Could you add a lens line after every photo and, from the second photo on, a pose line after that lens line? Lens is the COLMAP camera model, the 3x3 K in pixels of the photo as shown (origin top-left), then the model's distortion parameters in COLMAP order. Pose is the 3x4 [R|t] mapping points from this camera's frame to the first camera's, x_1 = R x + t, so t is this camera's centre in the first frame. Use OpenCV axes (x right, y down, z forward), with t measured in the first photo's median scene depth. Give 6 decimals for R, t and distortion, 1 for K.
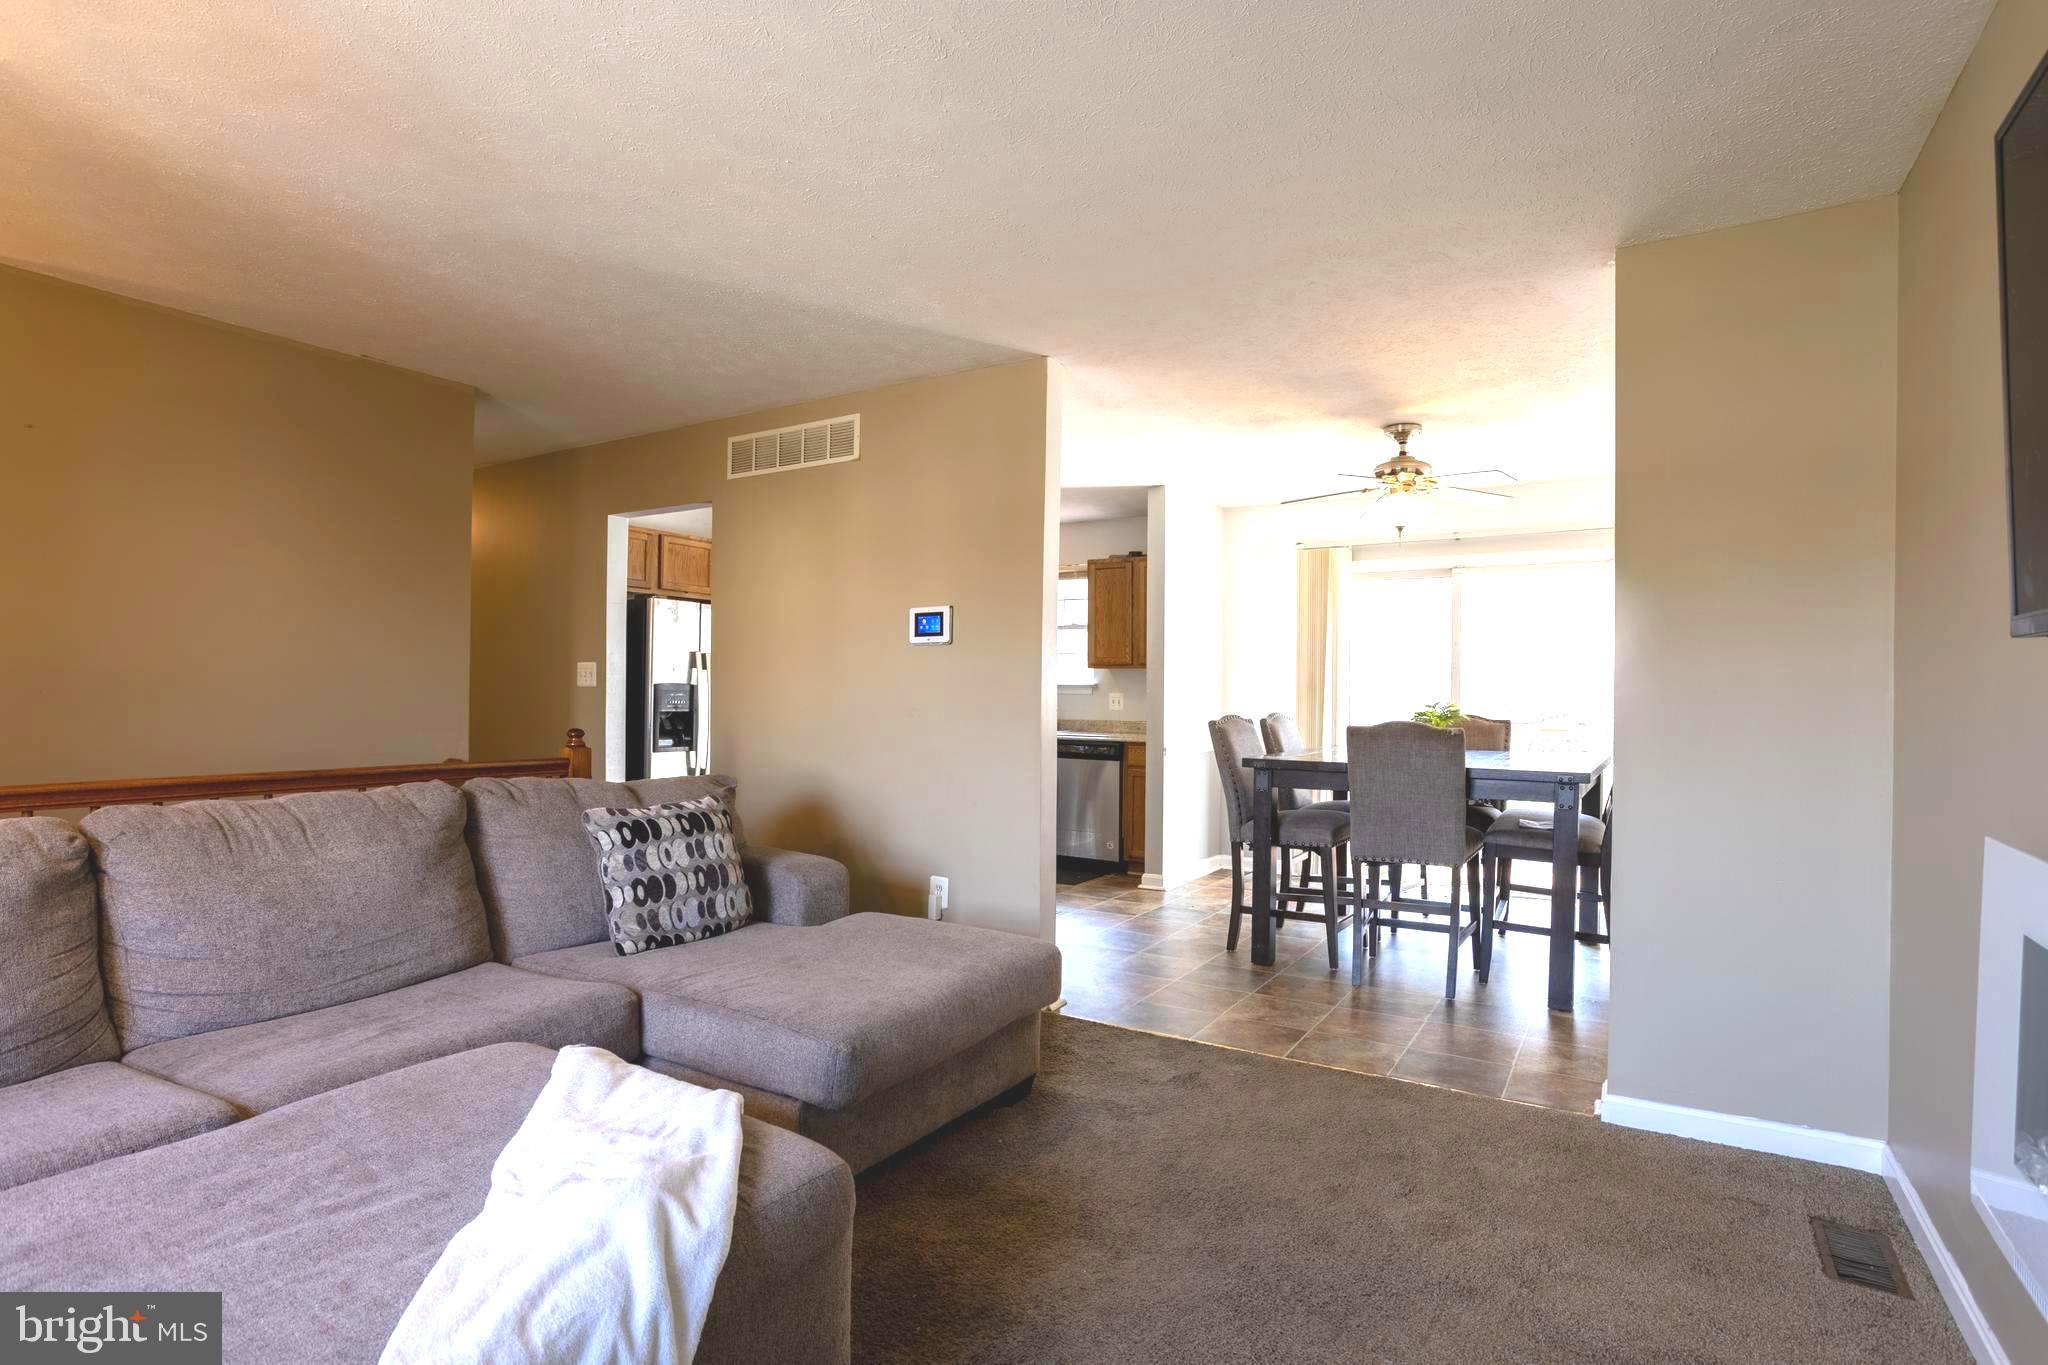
lens RADIAL K [[1016.9, 0, 1029.3], [0, 1016.9, 692.0], [0, 0, 1]] dist [-0.051464, 0.029046]
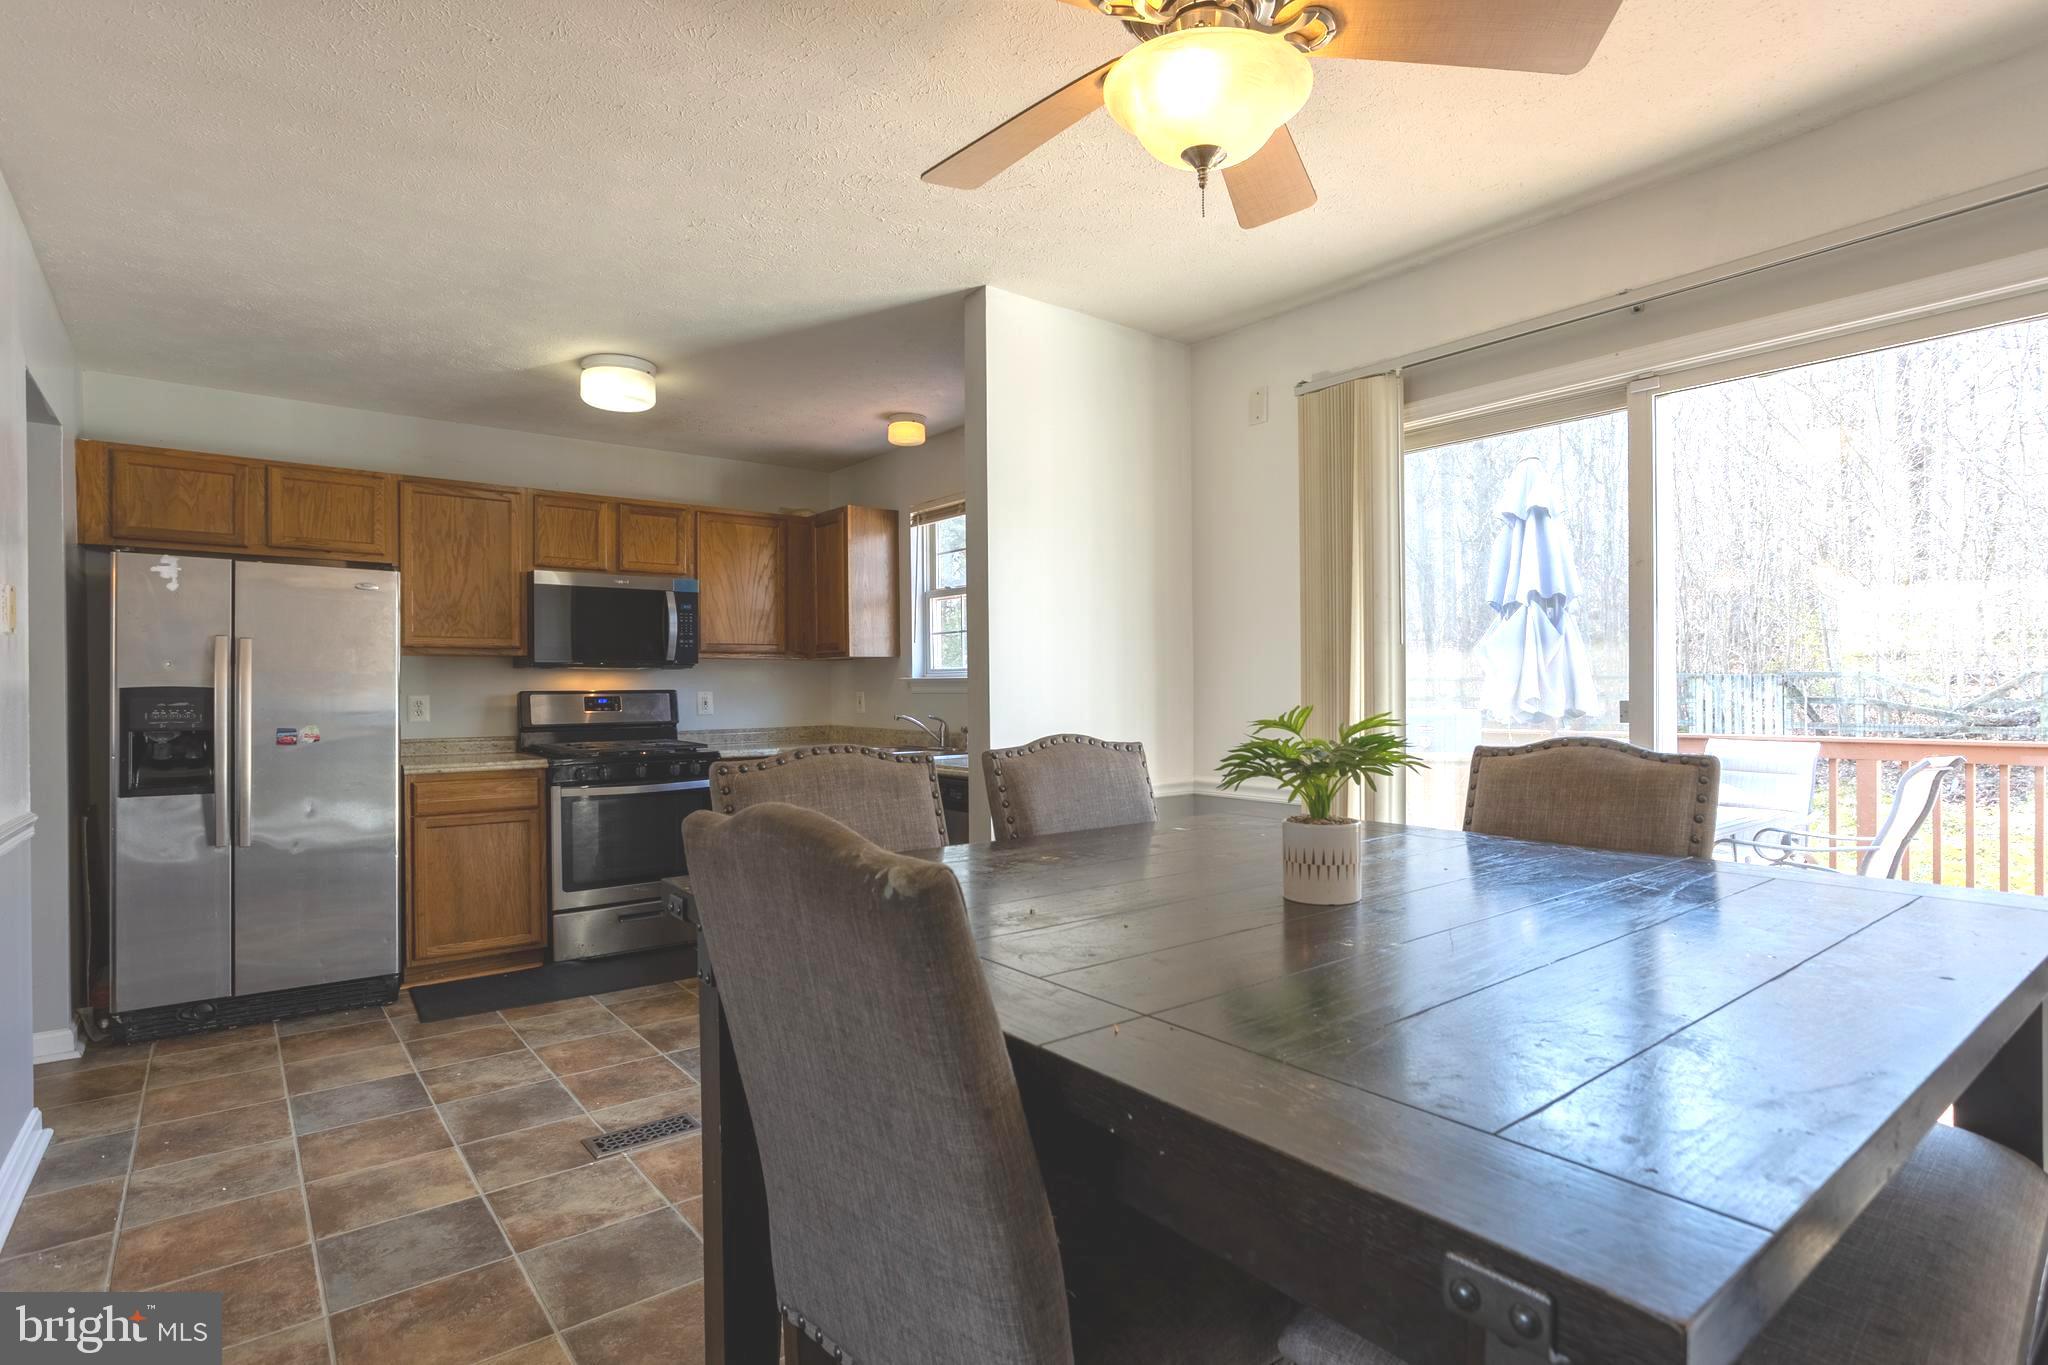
lens RADIAL K [[1016.9, 0, 1027.5], [0, 1016.9, 690.2], [0, 0, 1]] dist [-0.051464, 0.029046]
pose [[0.944732, -0.015233, -0.327489, 0.528314], [0.014917, 0.999883, -0.003477, 0.004988], [0.327504, -0.001600, 0.944849, 0.865990]]
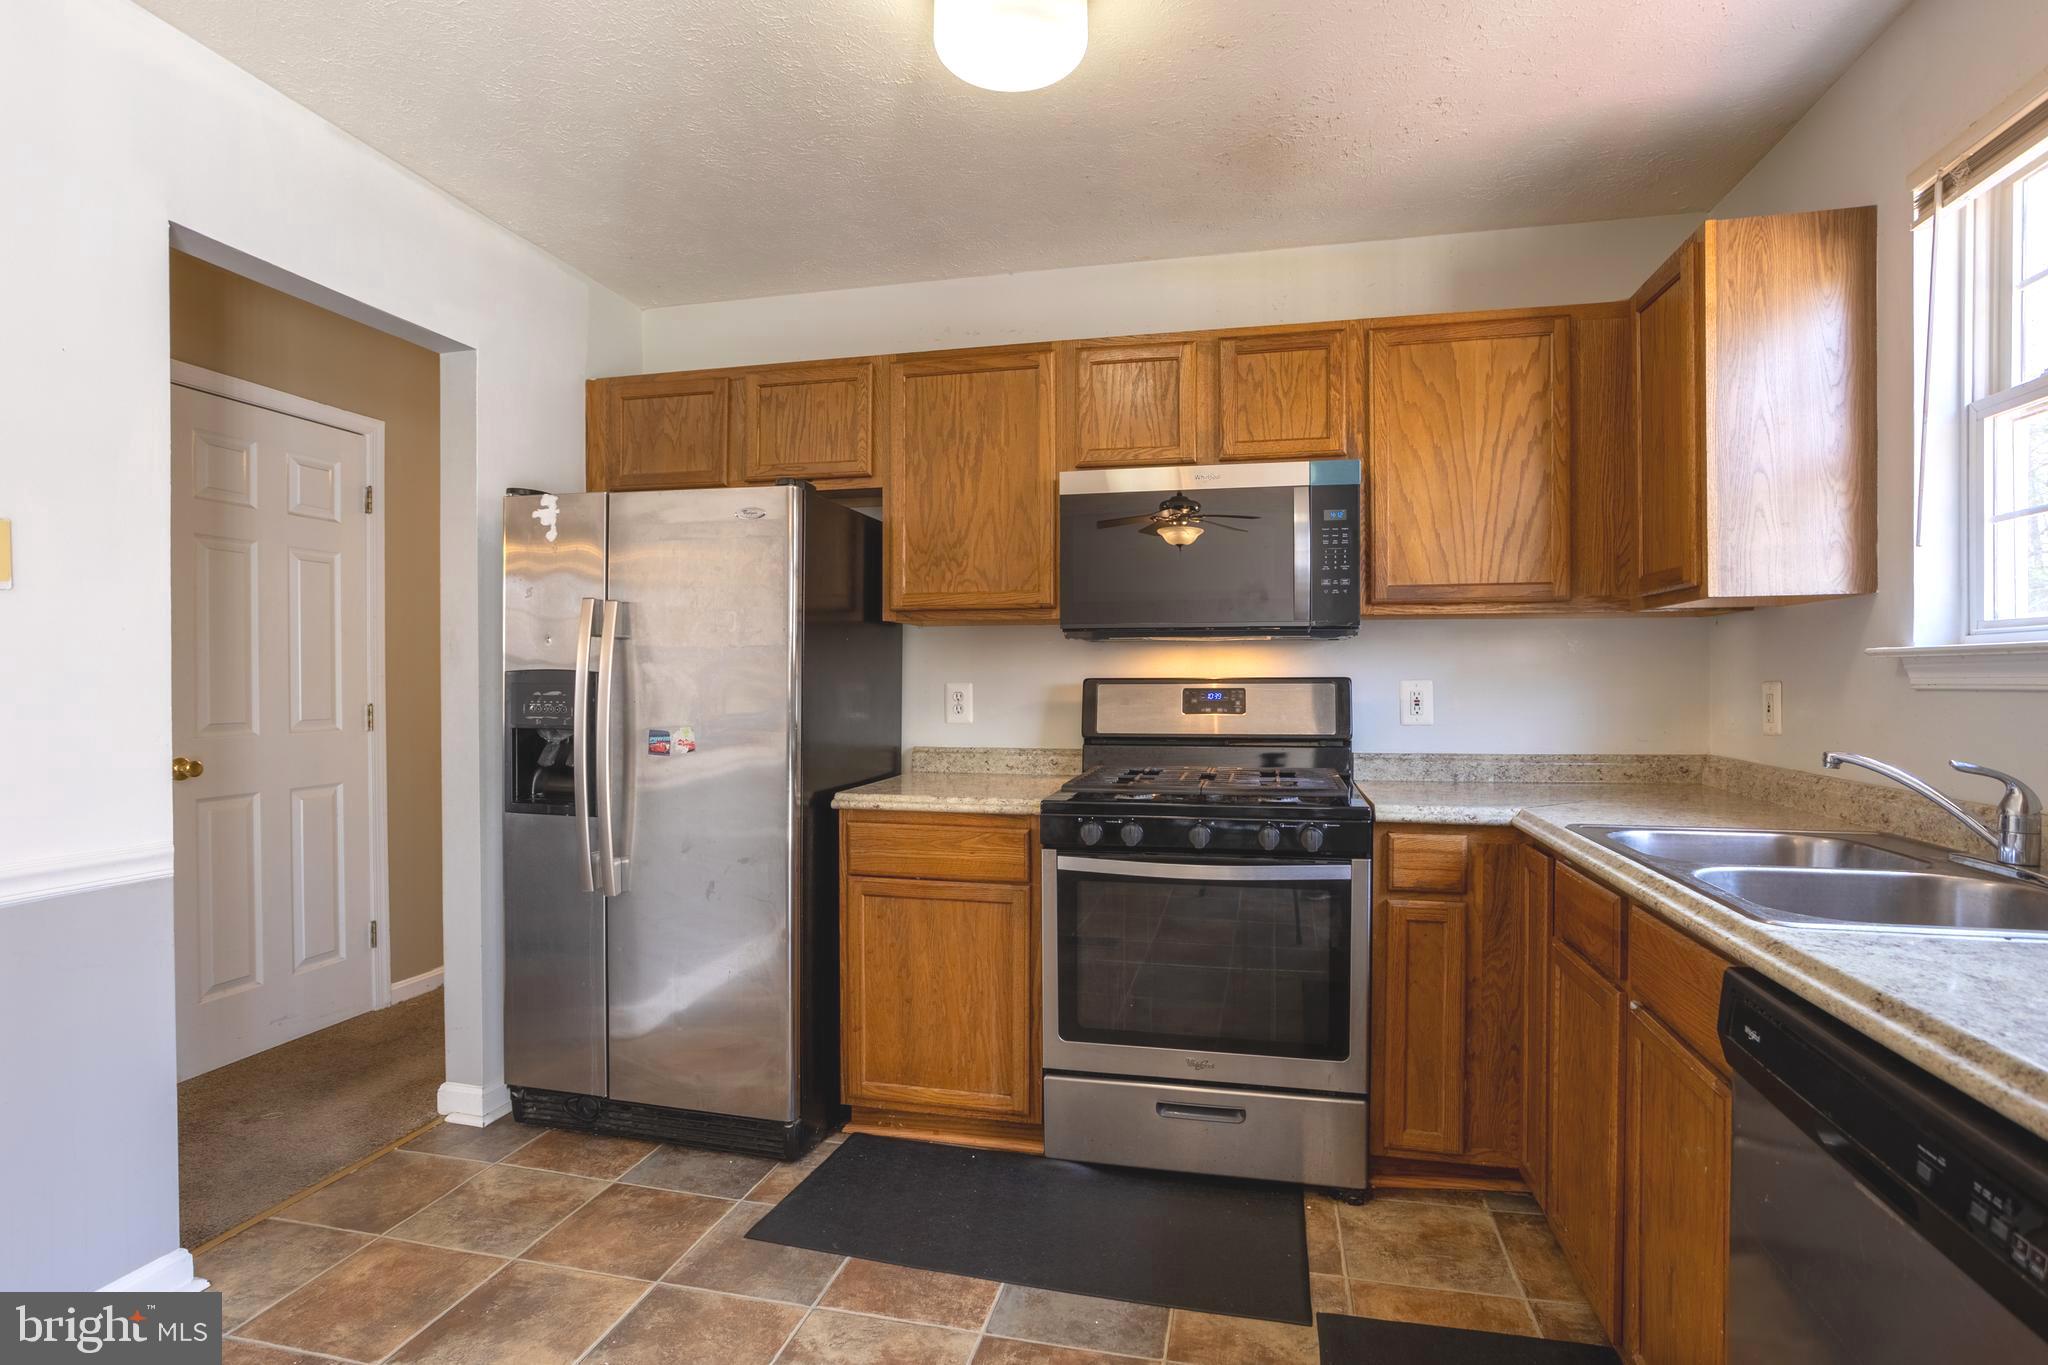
lens RADIAL K [[1016.9, 0, 1028.9], [0, 1016.9, 690.9], [0, 0, 1]] dist [-0.051464, 0.029046]
pose [[0.321835, -0.000121, -0.946796, 0.246759], [0.001681, 0.999998, 0.000443, 0.001765], [0.946794, -0.001734, 0.321835, 1.562584]]
